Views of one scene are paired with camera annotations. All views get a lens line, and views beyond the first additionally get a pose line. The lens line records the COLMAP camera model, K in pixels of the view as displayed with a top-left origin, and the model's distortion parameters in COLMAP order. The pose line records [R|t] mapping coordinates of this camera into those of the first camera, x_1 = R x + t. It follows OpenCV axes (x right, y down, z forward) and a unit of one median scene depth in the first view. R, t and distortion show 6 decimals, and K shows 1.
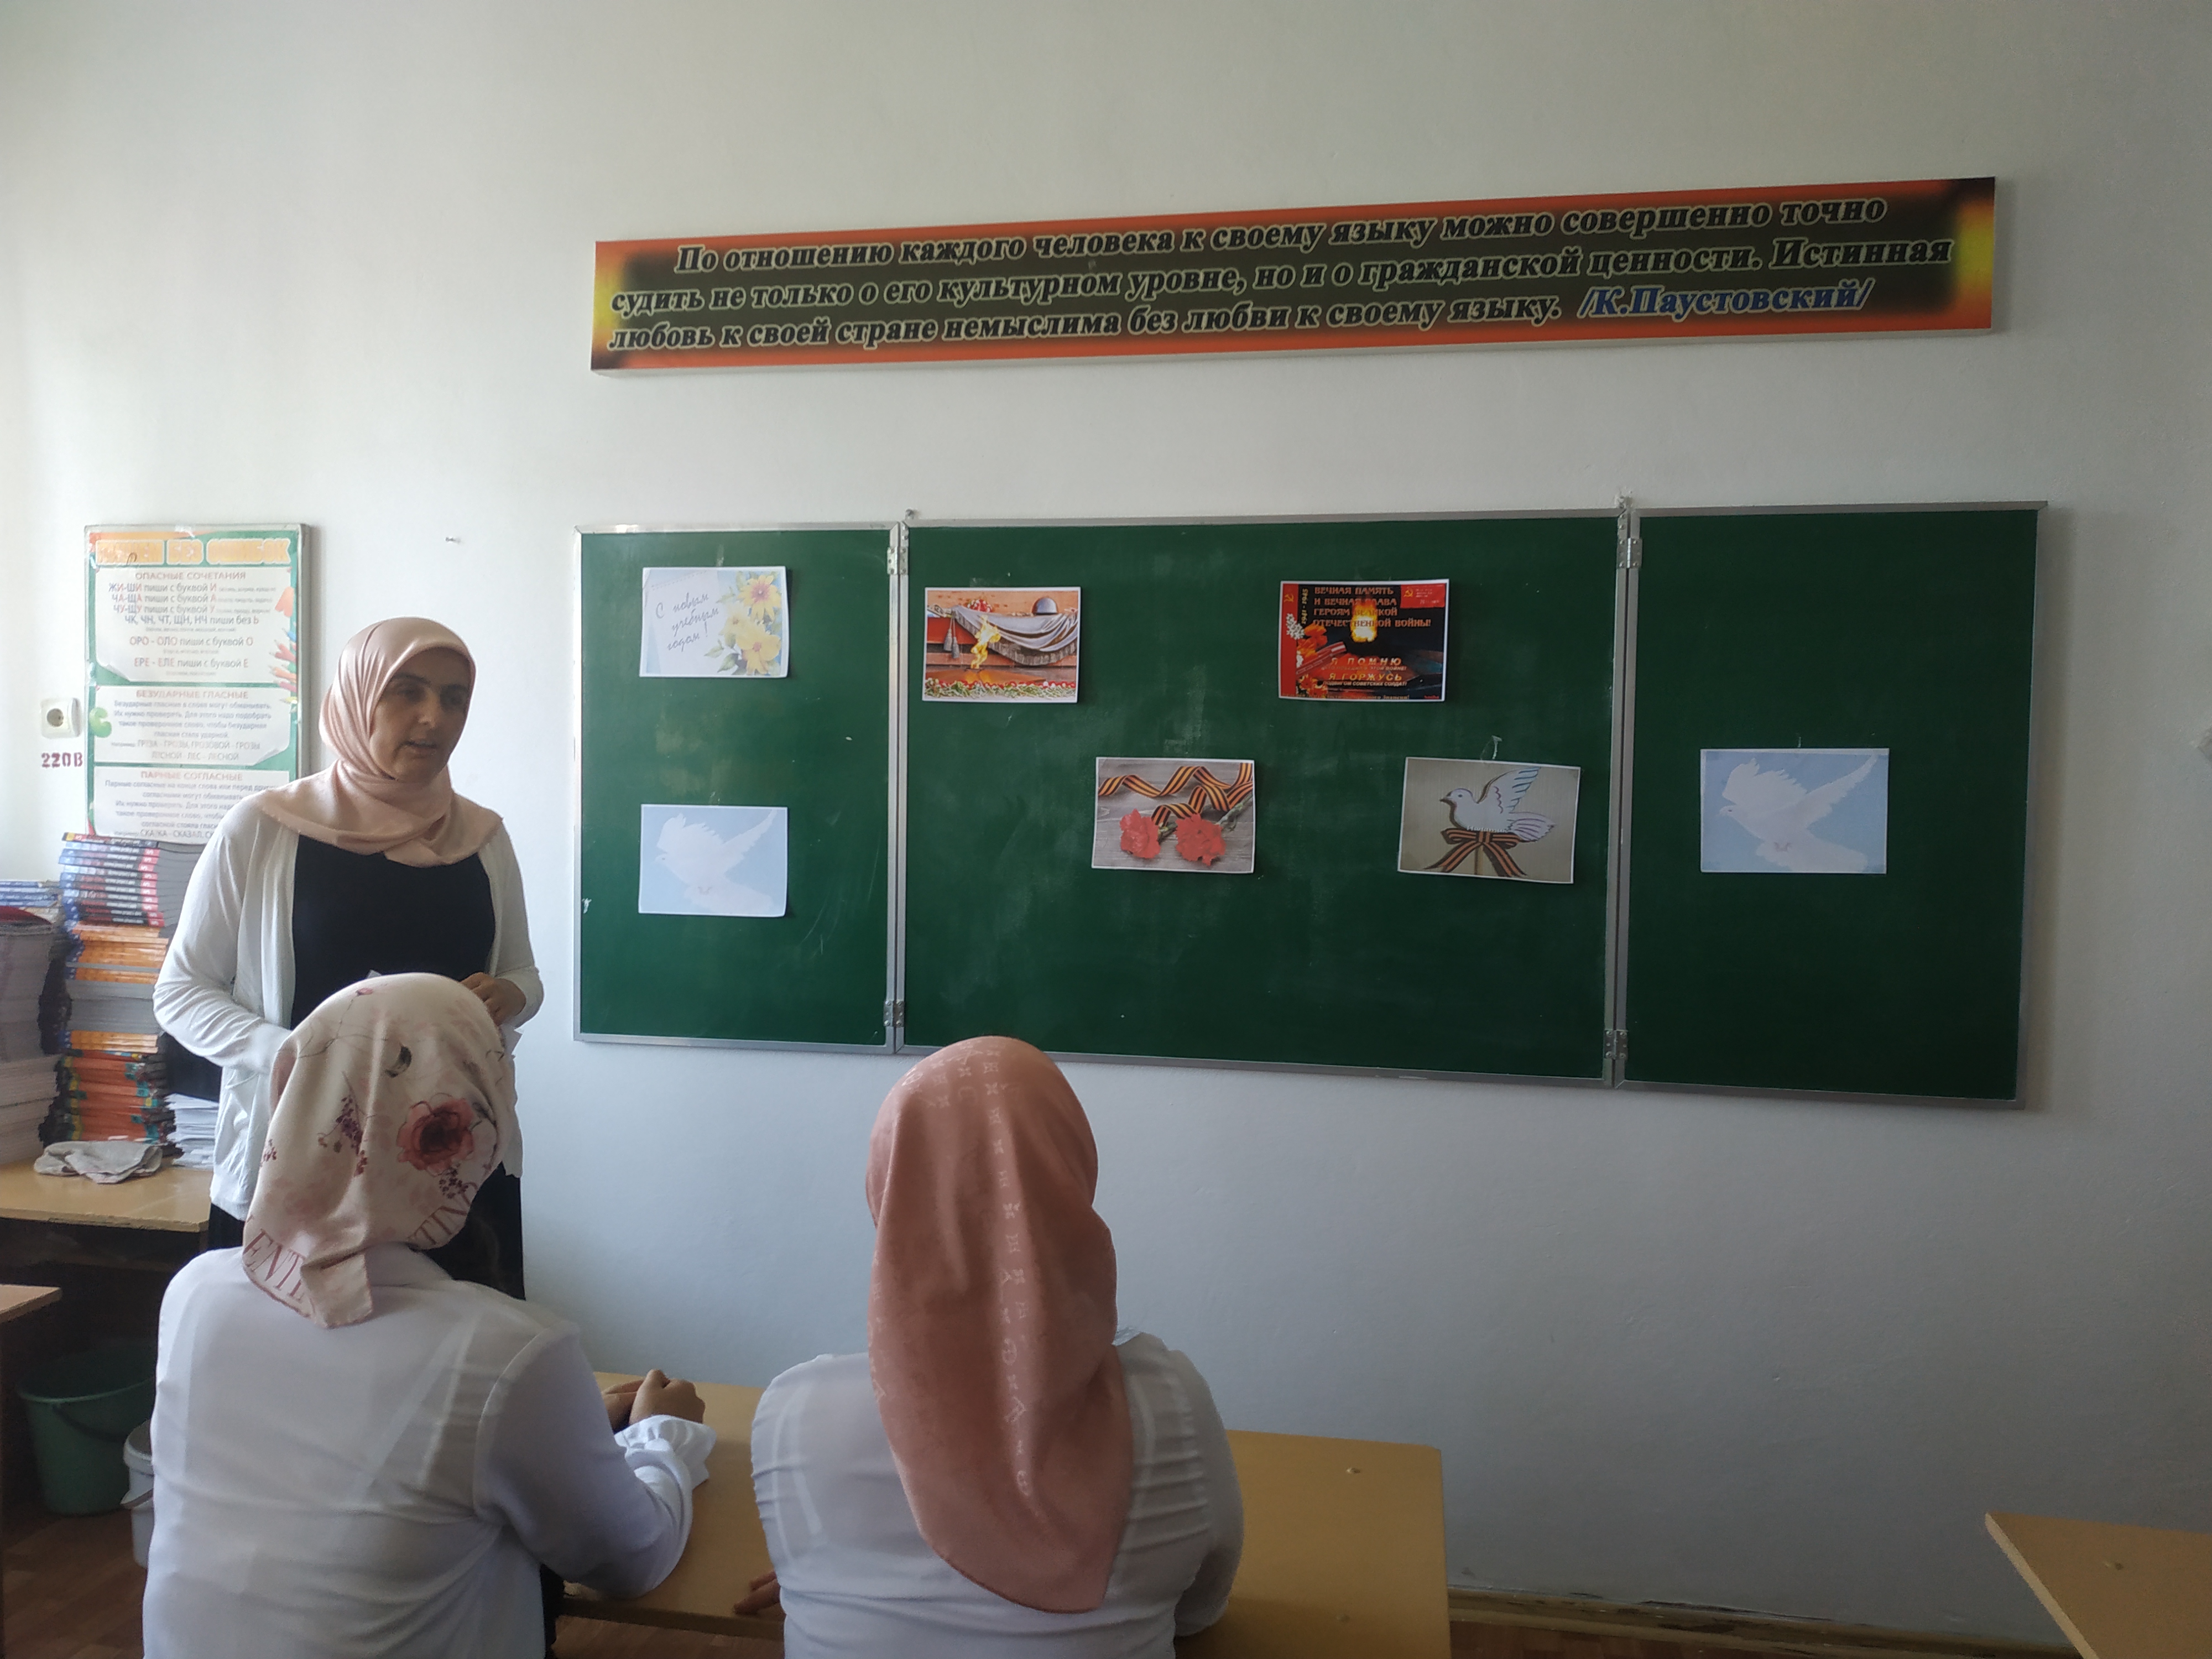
lens RADIAL K [[1555.9, 0, 1102.8], [0, 1555.9, 840.1], [0, 0, 1]] dist [0.005810, -0.018619]
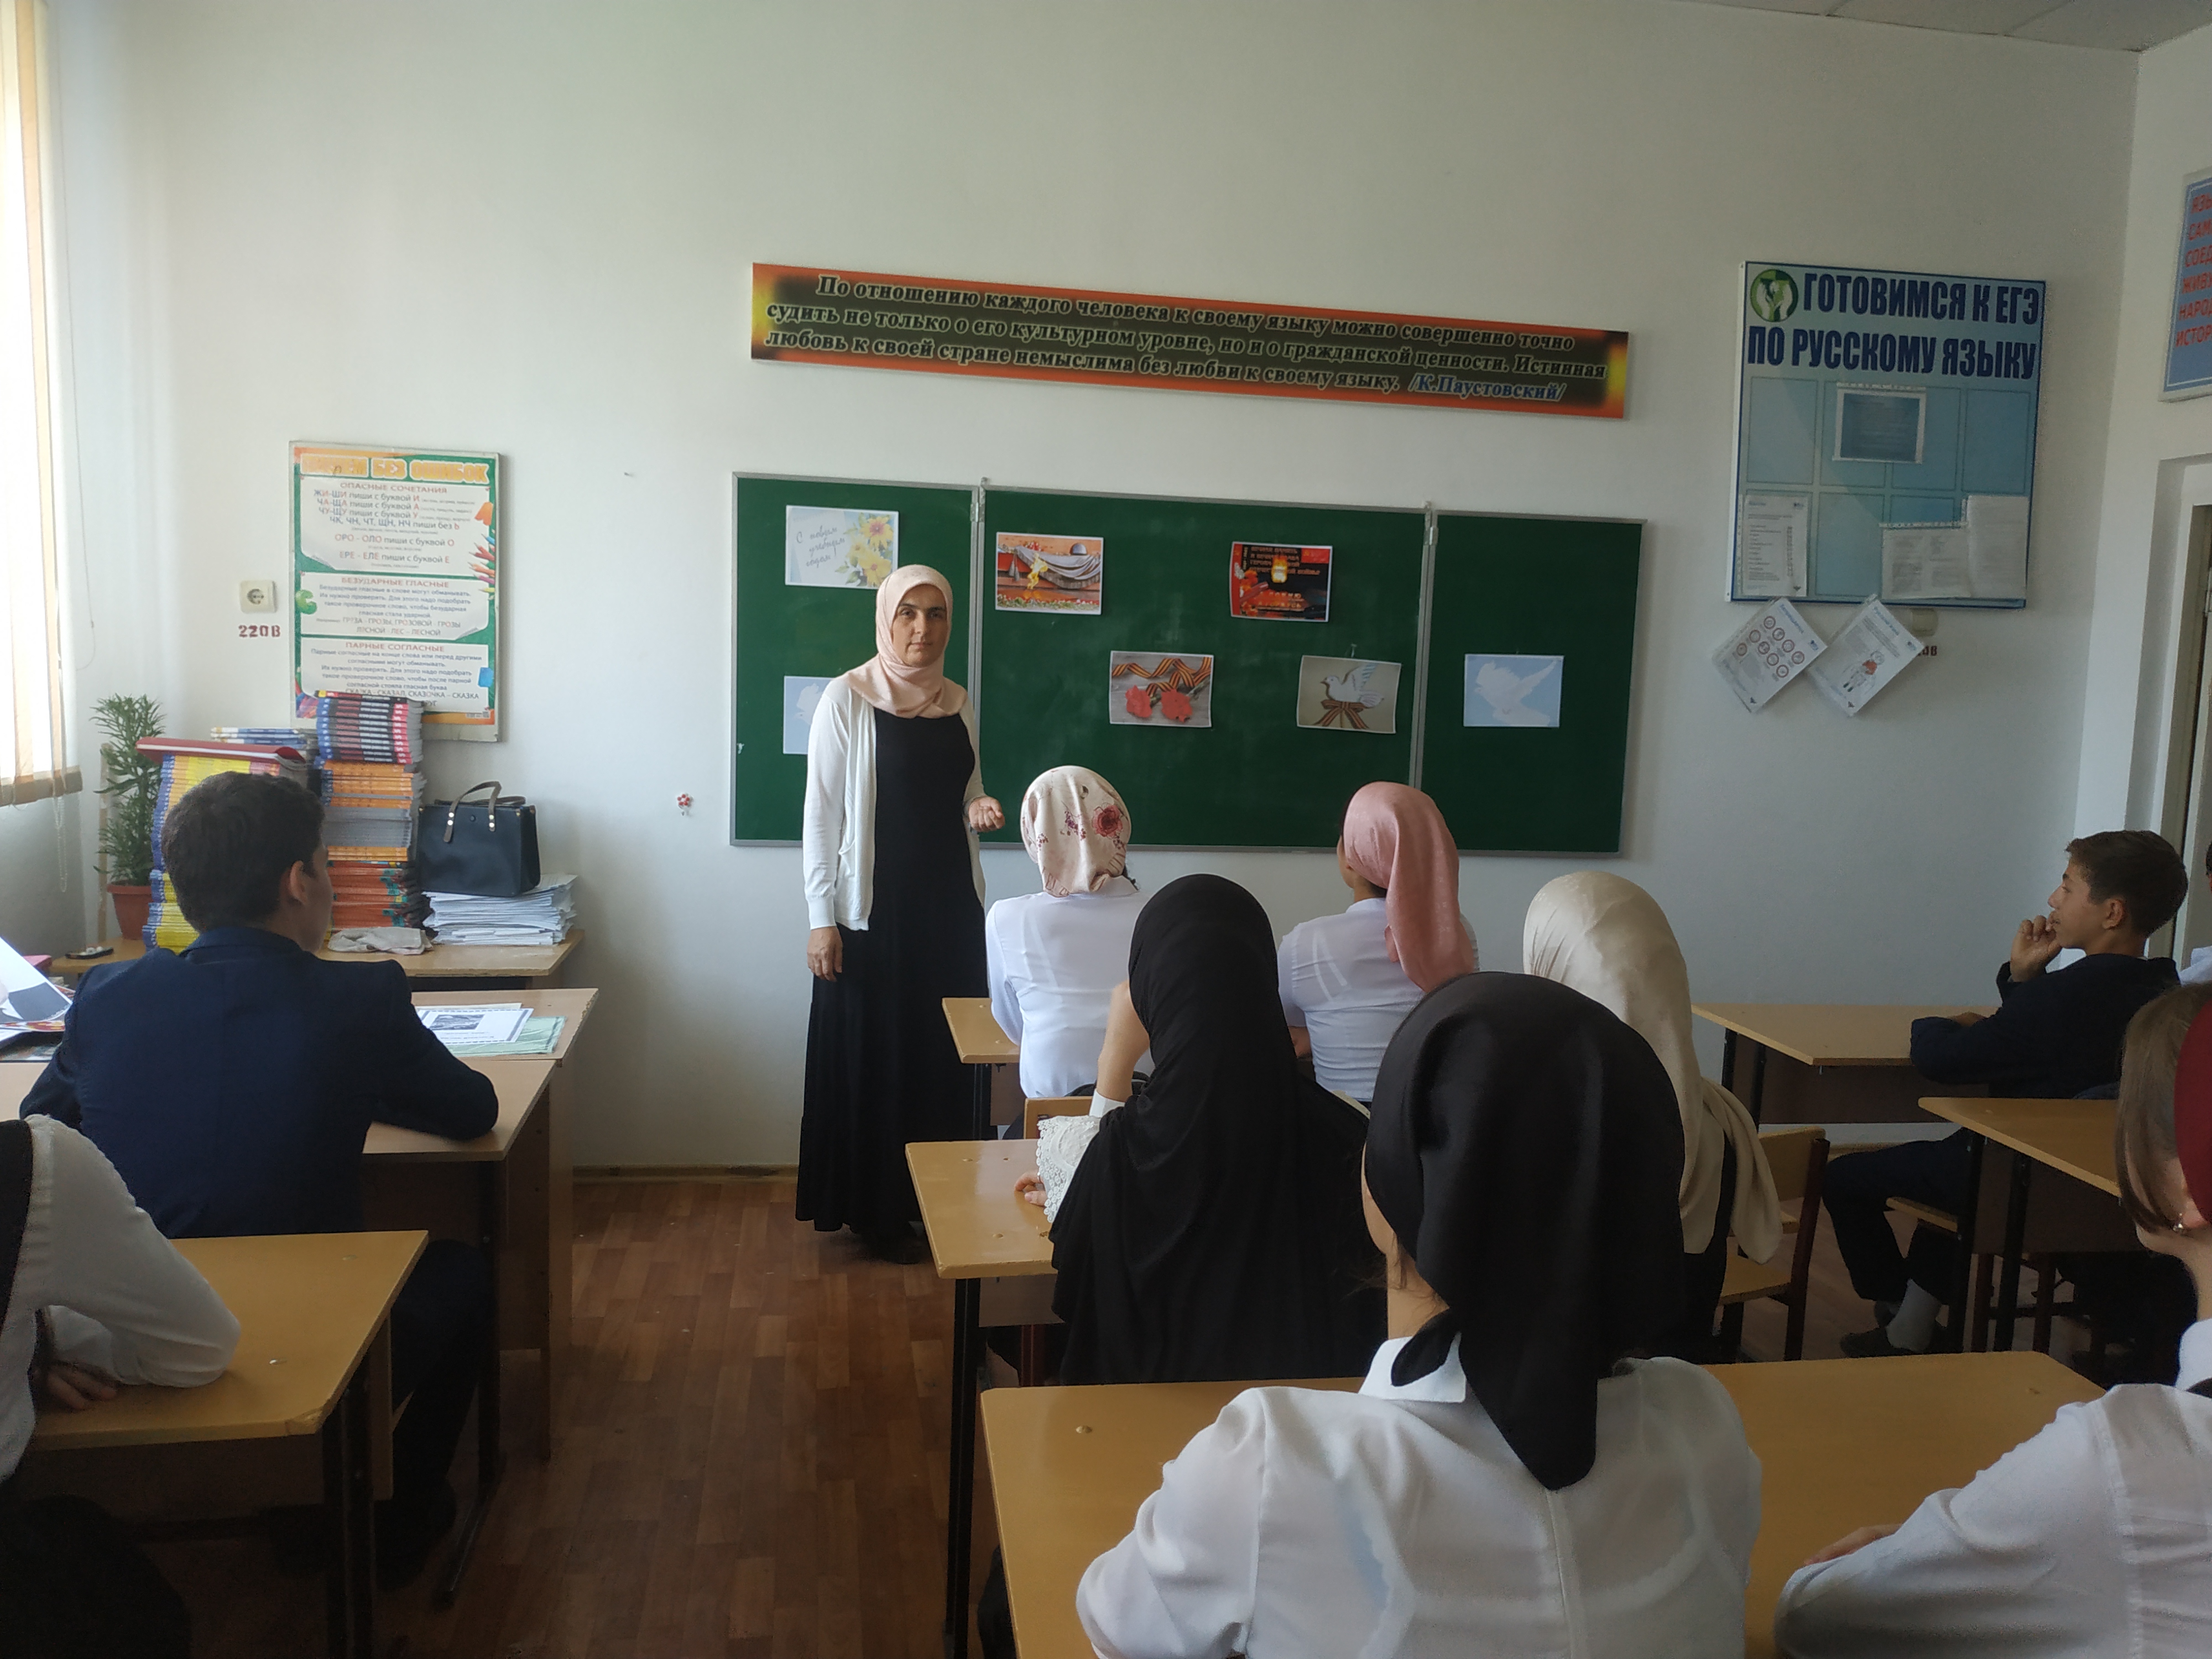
lens RADIAL K [[1555.9, 0, 1105.5], [0, 1555.9, 826.7], [0, 0, 1]] dist [0.005810, -0.018619]
pose [[0.942365, -0.016022, 0.334202, -0.525518], [-0.009413, 0.997188, 0.074349, 0.005749], [-0.334454, -0.073210, 0.939564, -0.450889]]
